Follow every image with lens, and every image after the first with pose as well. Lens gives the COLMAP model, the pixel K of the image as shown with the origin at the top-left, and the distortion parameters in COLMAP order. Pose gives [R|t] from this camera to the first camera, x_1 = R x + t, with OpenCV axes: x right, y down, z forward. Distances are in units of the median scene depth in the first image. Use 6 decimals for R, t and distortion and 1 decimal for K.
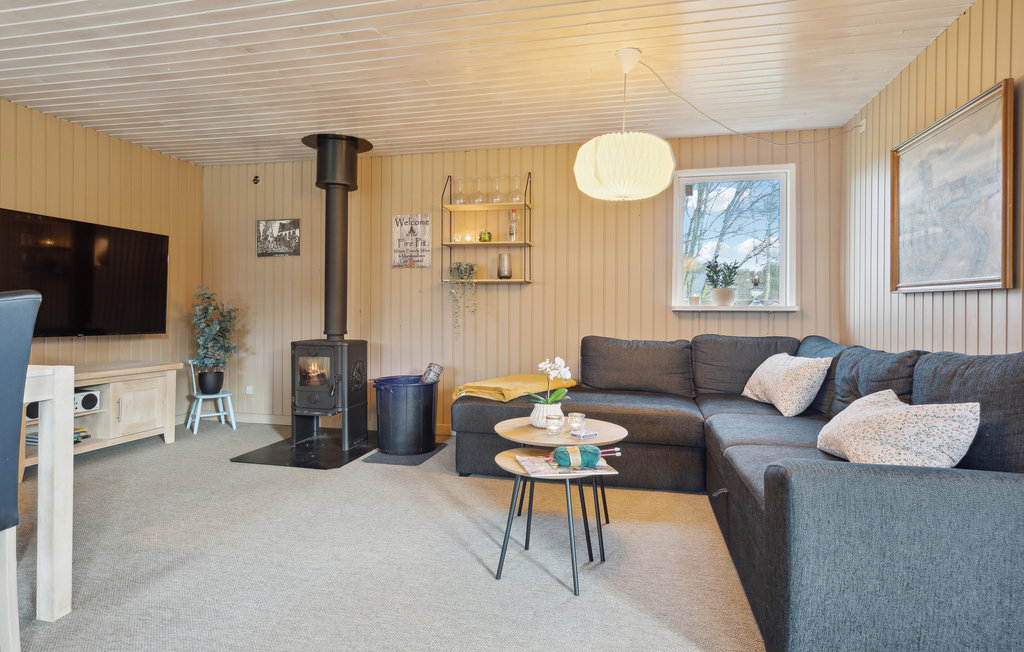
lens RADIAL K [[556.4, 0, 512.0], [0, 556.4, 326.0], [0, 0, 1]] dist [-0.001348, -0.000481]
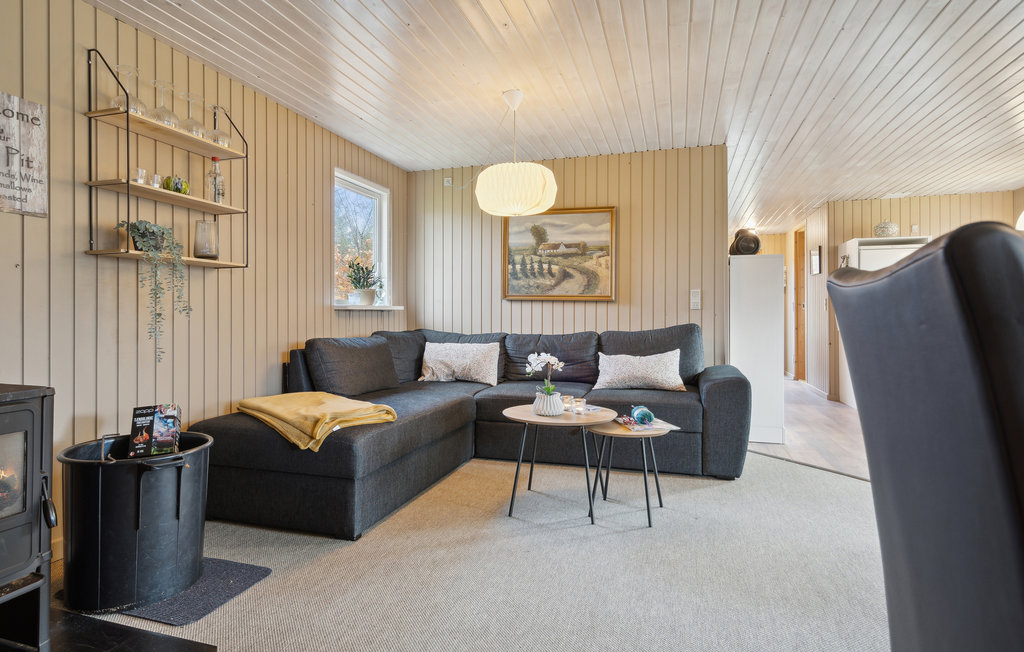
lens RADIAL K [[541.1, 0, 512.6], [0, 541.1, 318.1], [0, 0, 1]] dist [0.000742, 0.000452]
pose [[0.078752, -0.013494, 0.996803, -0.636713], [0.020265, 0.999723, 0.011933, -0.016727], [-0.996688, 0.019261, 0.079003, 0.612732]]
